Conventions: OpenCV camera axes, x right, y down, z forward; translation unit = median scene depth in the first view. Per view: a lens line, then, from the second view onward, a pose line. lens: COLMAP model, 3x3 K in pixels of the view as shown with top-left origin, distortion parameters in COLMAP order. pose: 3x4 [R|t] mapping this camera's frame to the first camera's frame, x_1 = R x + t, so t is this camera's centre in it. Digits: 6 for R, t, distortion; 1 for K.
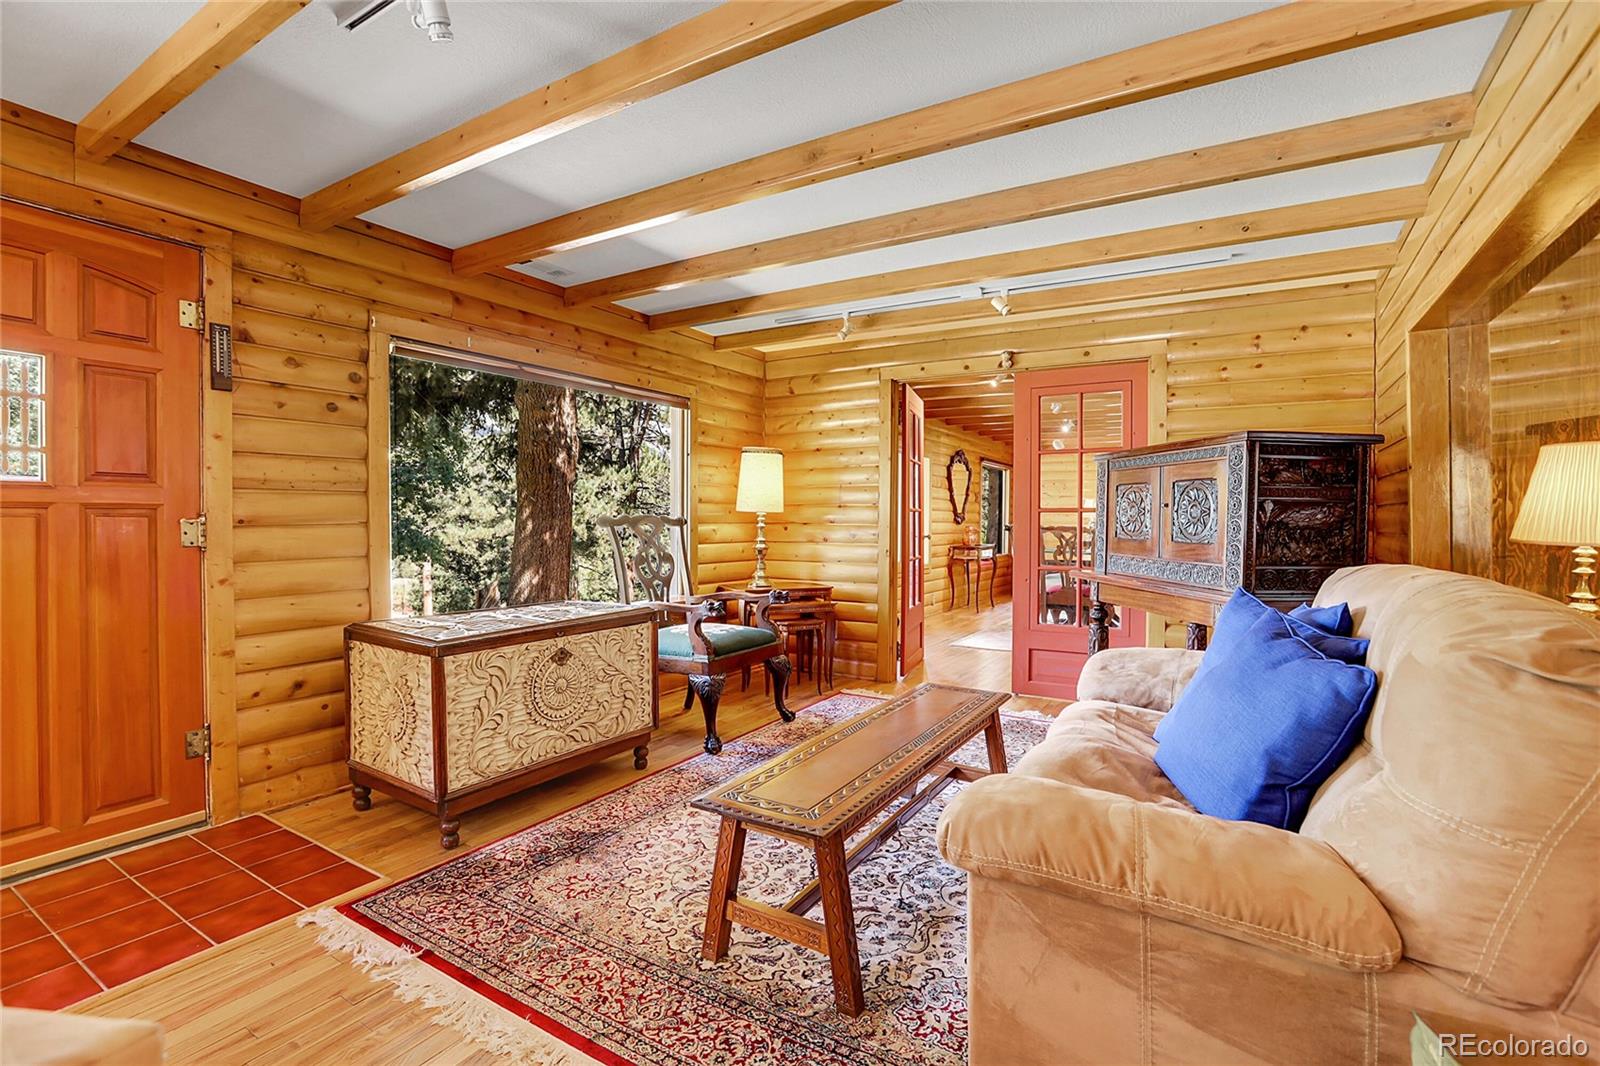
lens RADIAL K [[730.0, 0, 817.0], [0, 730.0, 538.6], [0, 0, 1]] dist [-0.052136, 0.019498]
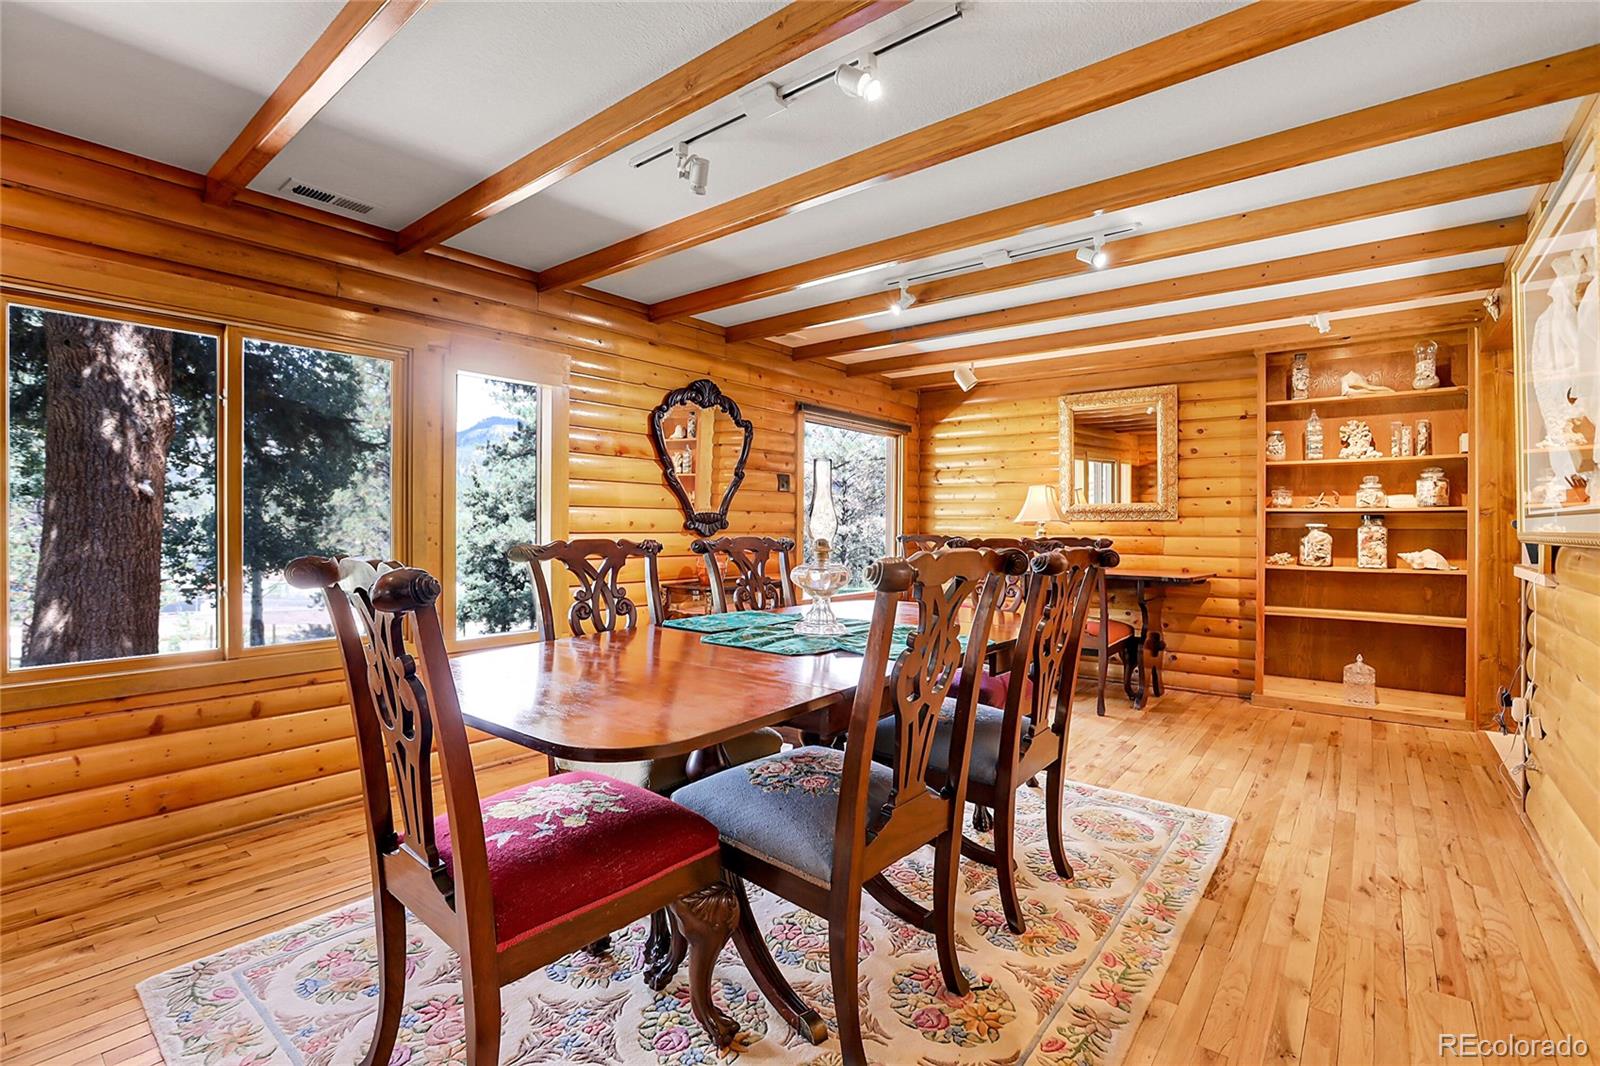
lens RADIAL K [[720.1, 0, 808.6], [0, 720.1, 526.9], [0, 0, 1]] dist [-0.051855, 0.018065]
pose [[0.991109, -0.002405, -0.133028, 0.699936], [-0.001368, 0.999599, -0.028268, -0.027158], [0.133043, 0.028198, 0.990709, 1.168756]]
